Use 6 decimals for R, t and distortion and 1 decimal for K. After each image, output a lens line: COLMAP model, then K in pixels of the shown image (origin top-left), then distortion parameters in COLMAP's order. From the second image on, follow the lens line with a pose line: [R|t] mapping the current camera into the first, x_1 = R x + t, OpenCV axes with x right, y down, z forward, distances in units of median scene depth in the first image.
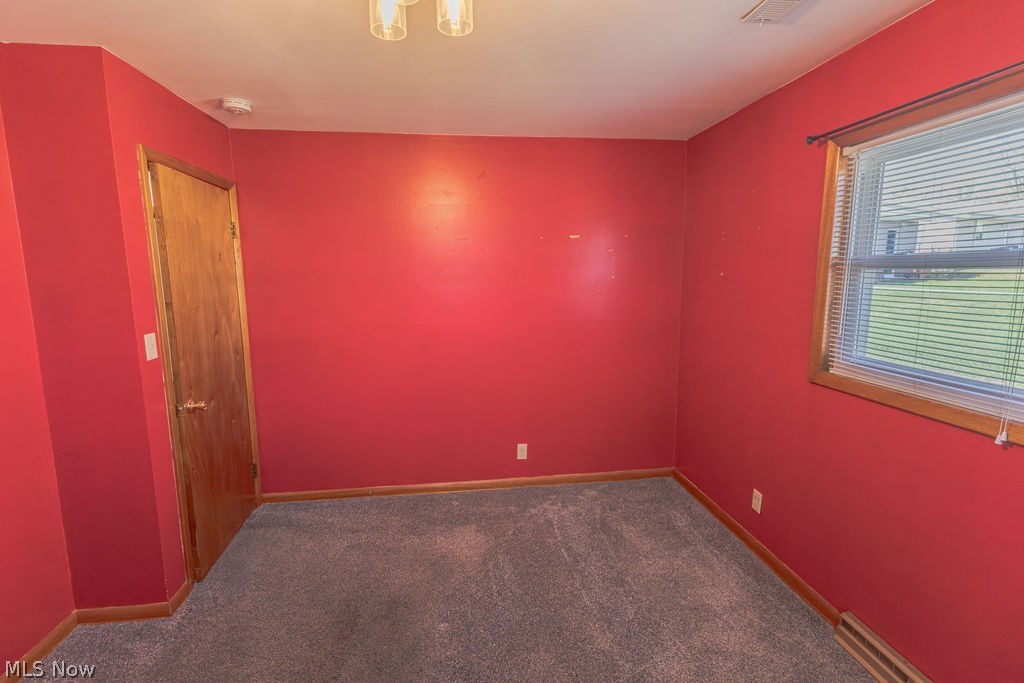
lens RADIAL K [[474.2, 0, 509.9], [0, 474.2, 341.4], [0, 0, 1]] dist [0.006748, -0.000740]
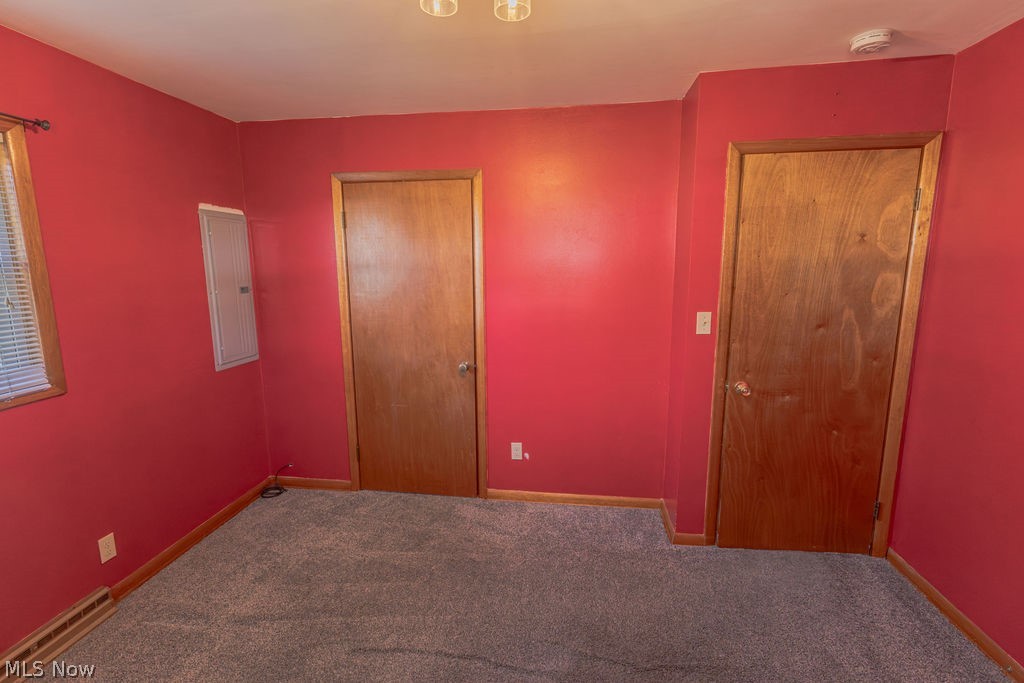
lens RADIAL K [[474.2, 0, 505.8], [0, 474.2, 341.5], [0, 0, 1]] dist [0.006748, -0.000740]
pose [[-0.272310, 0.164096, -0.948114, 0.429755], [-0.122209, 0.971473, 0.203238, -0.109200], [0.954417, 0.171212, -0.244488, 0.740757]]
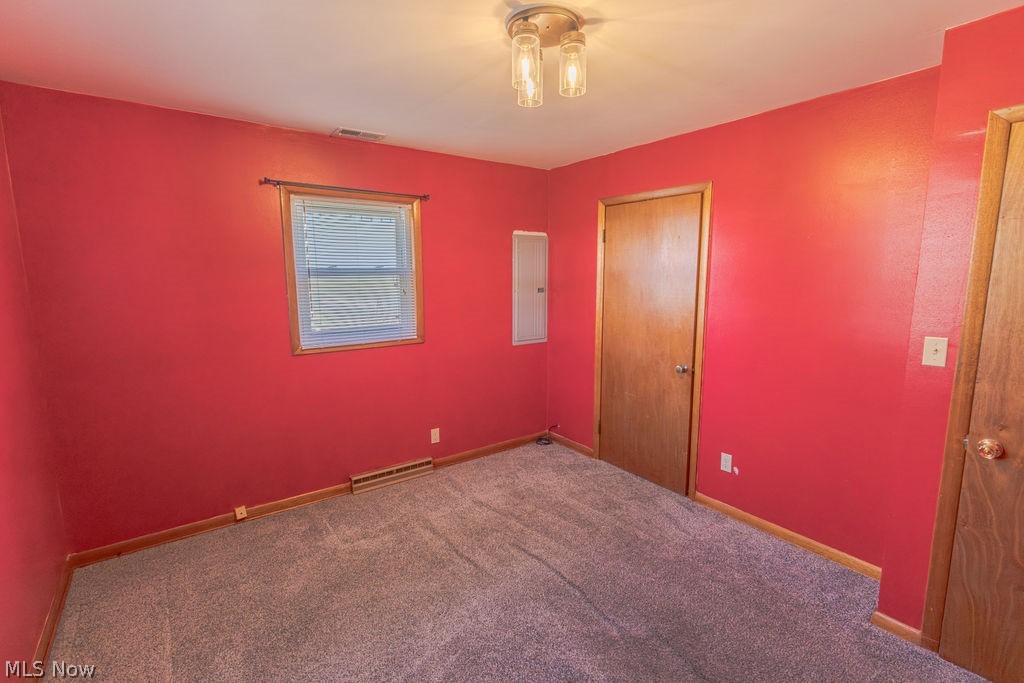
lens RADIAL K [[474.2, 0, 508.7], [0, 474.2, 342.6], [0, 0, 1]] dist [0.006748, -0.000740]
pose [[-0.883080, 0.078344, -0.462636, 0.320127], [-0.055242, 0.961747, 0.268310, -0.178538], [0.465959, 0.262496, -0.844972, 1.227205]]
